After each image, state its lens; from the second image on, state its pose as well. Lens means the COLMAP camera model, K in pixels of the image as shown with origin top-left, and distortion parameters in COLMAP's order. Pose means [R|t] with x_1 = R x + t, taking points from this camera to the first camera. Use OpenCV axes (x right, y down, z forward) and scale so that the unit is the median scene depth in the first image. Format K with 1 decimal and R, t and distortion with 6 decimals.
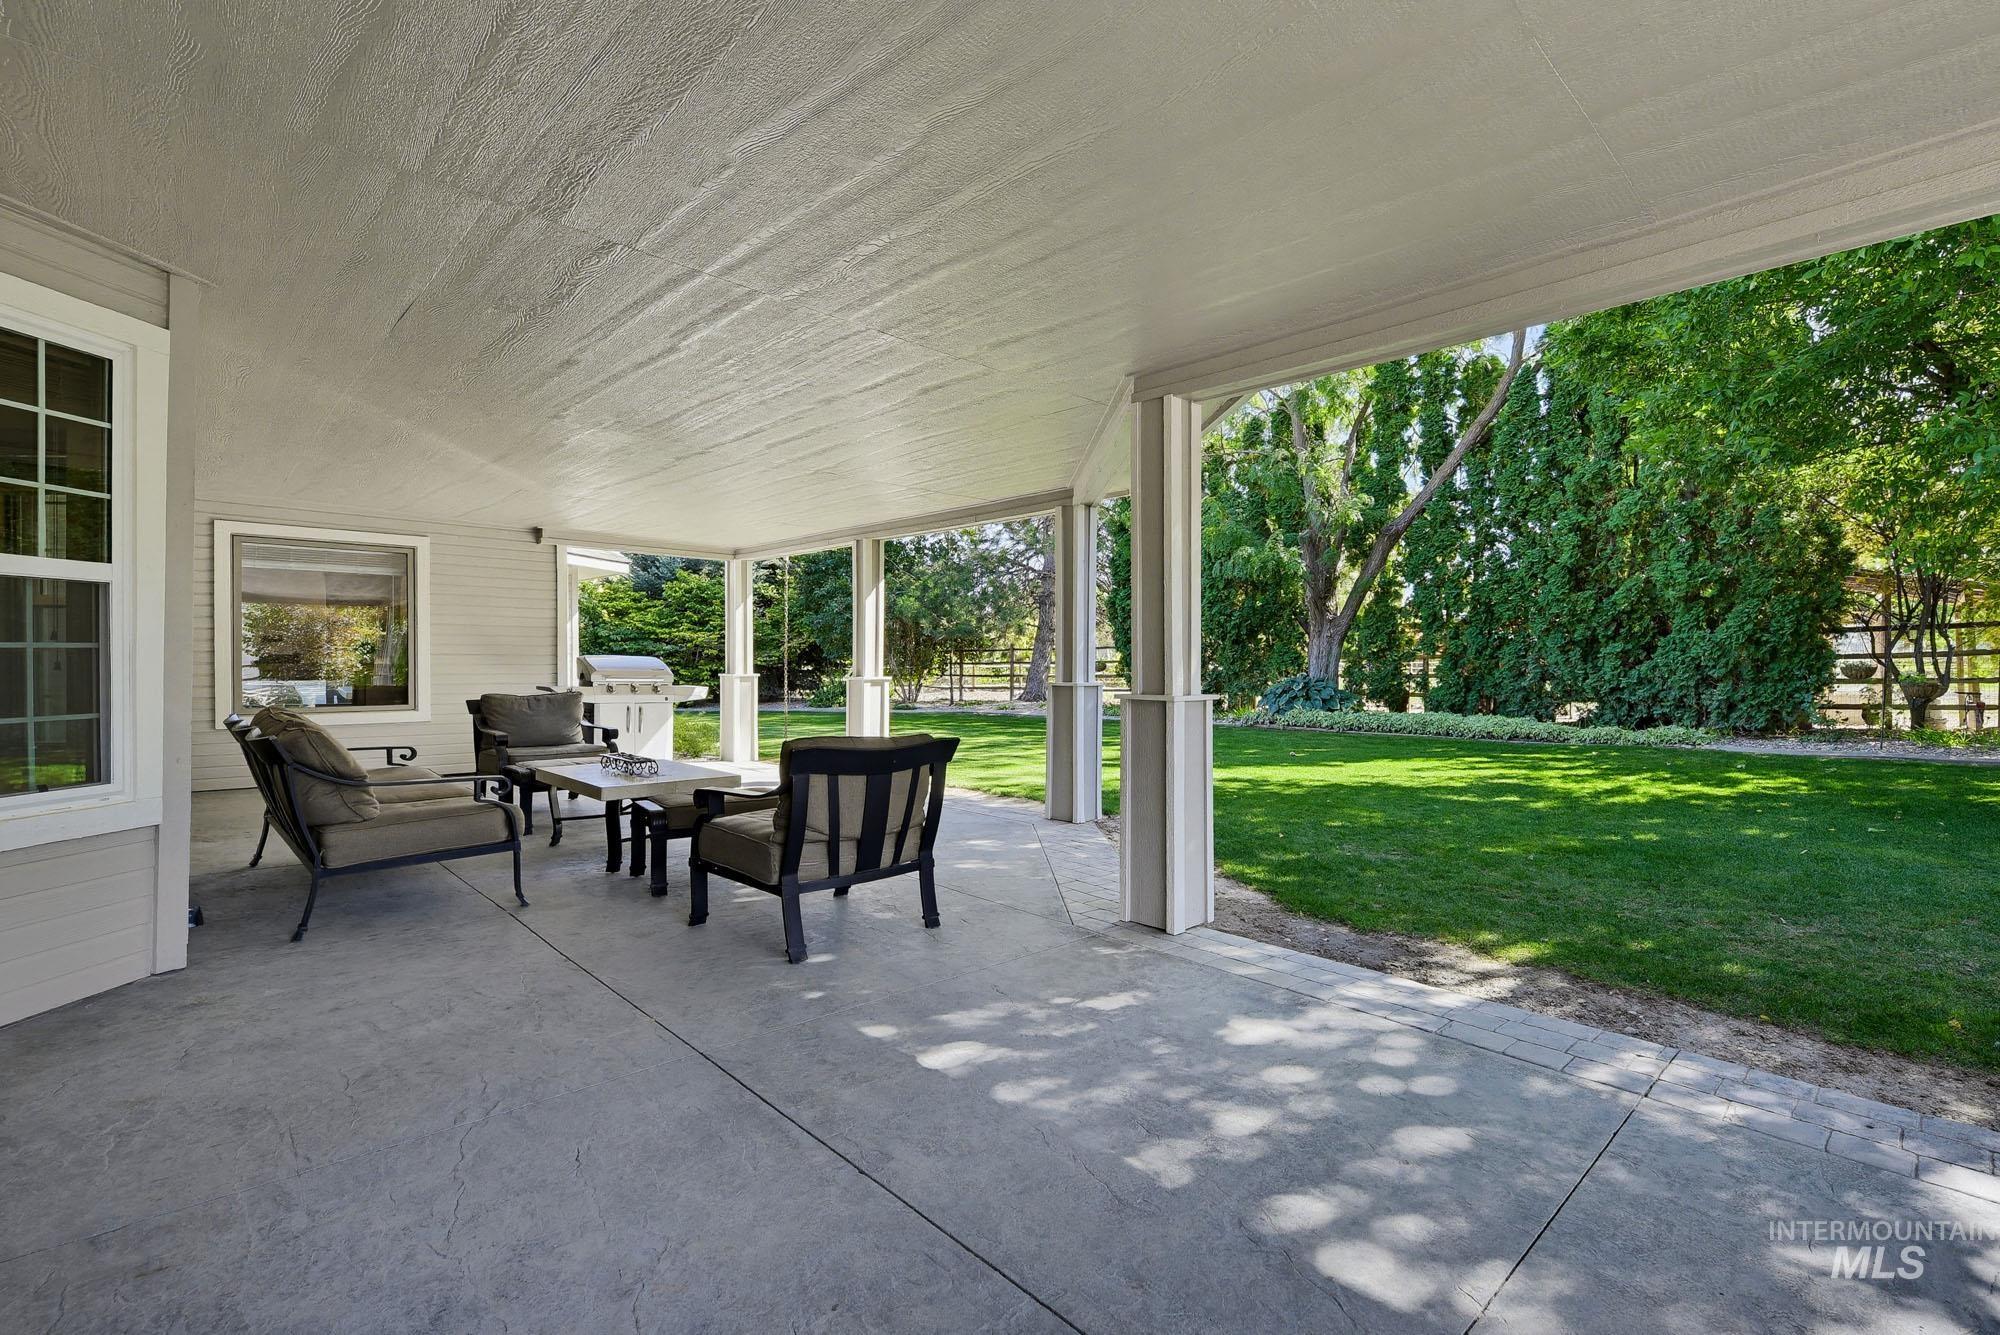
lens RADIAL K [[893.0, 0, 1096.6], [0, 893.0, 668.8], [0, 0, 1]] dist [-0.001556, -0.000292]
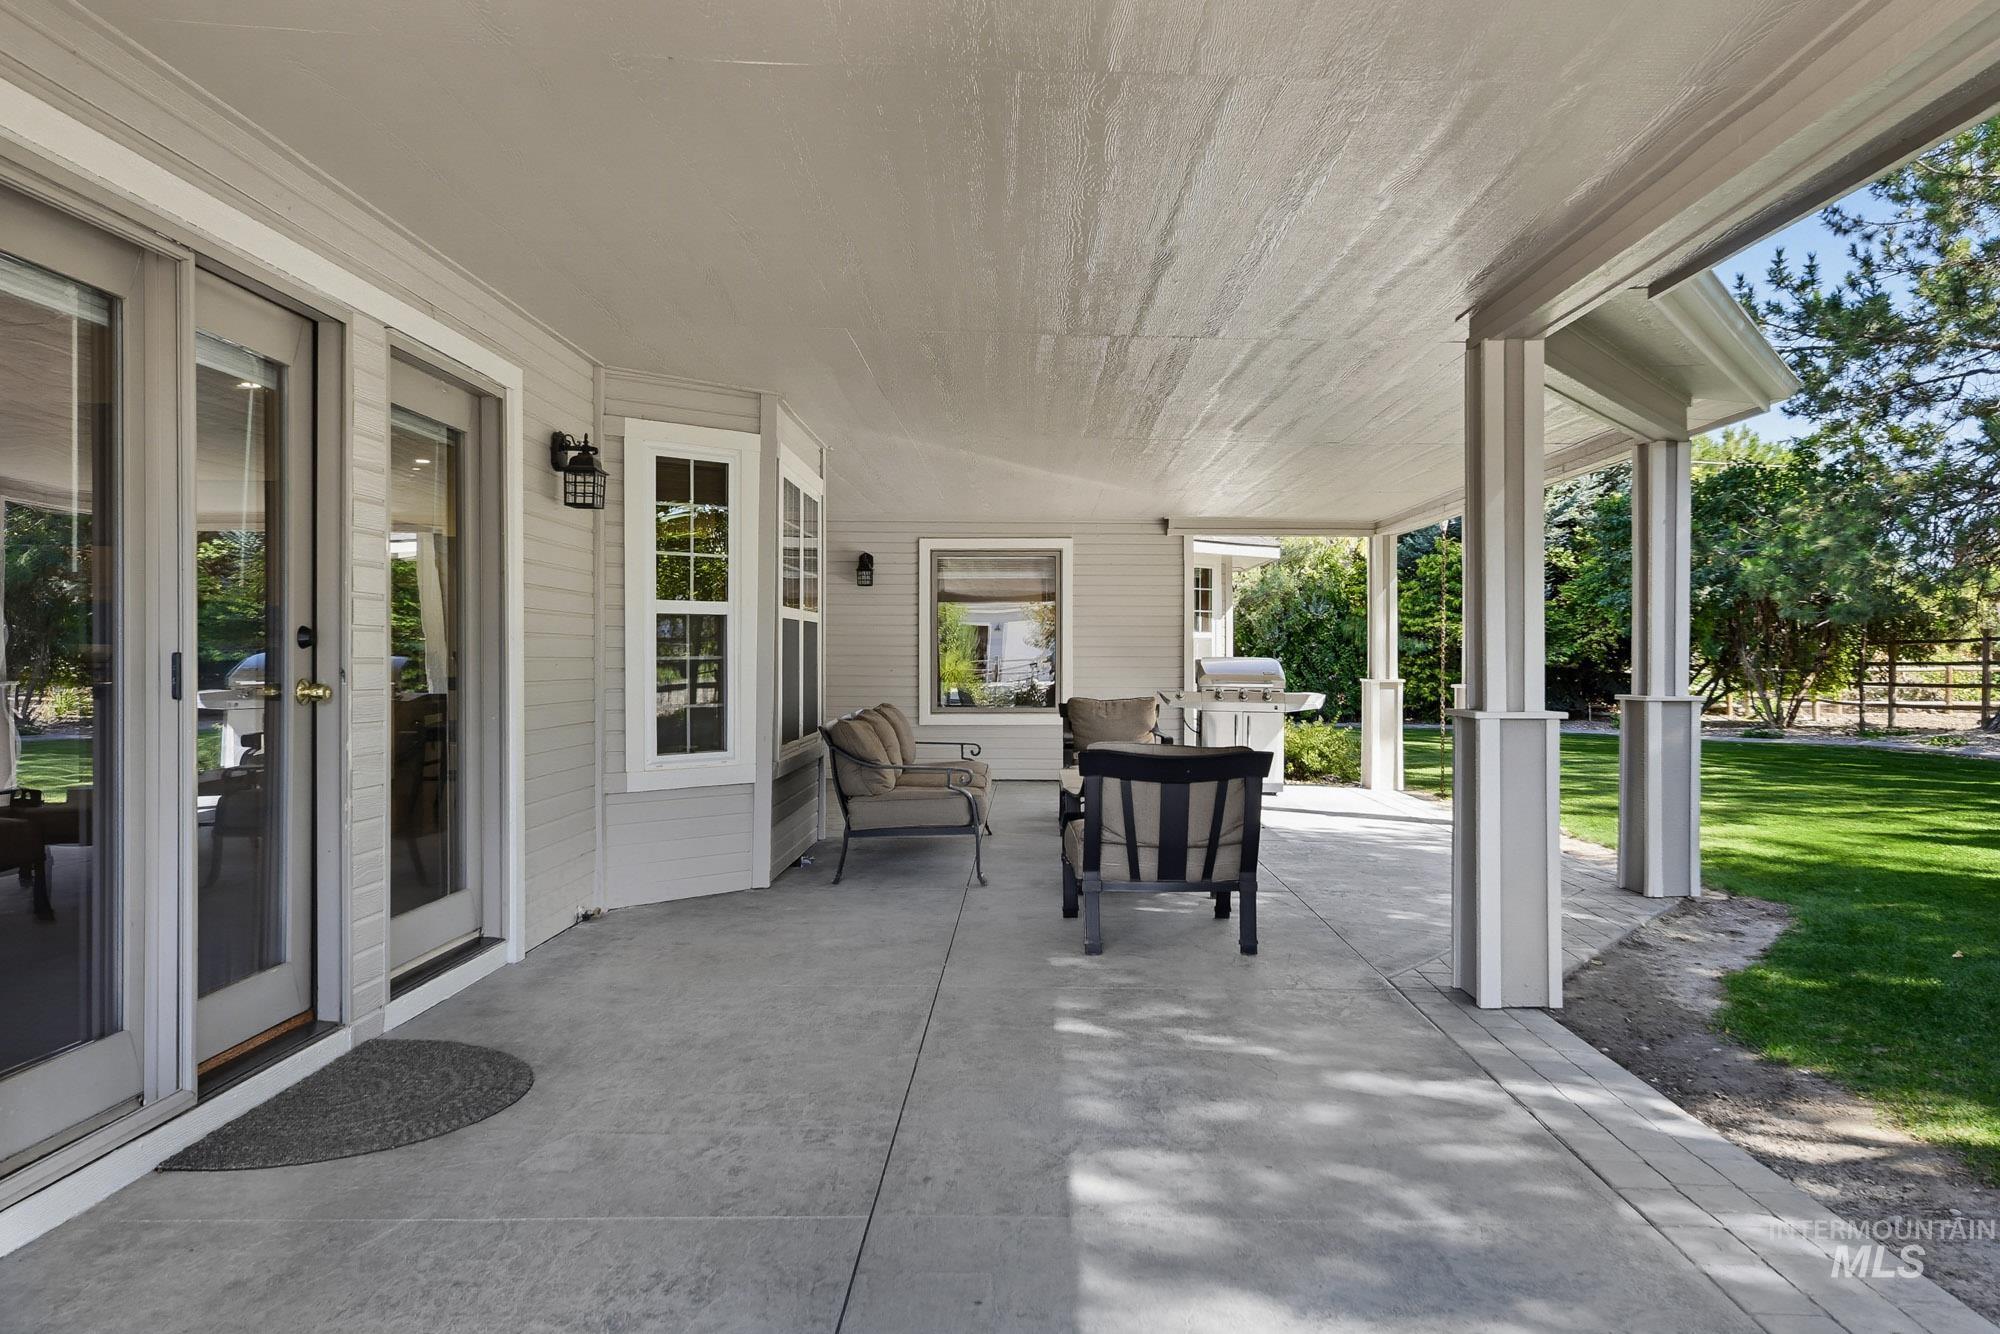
lens RADIAL K [[1339.1, 0, 1000.0], [0, 1339.1, 667.0], [0, 0, 1]] dist [-0.001324, 0.001393]
pose [[0.675583, 0.000931, -0.737284, 0.655873], [-0.002963, 0.999995, -0.001452, -0.006463], [0.737278, 0.003166, 0.675582, -0.128836]]
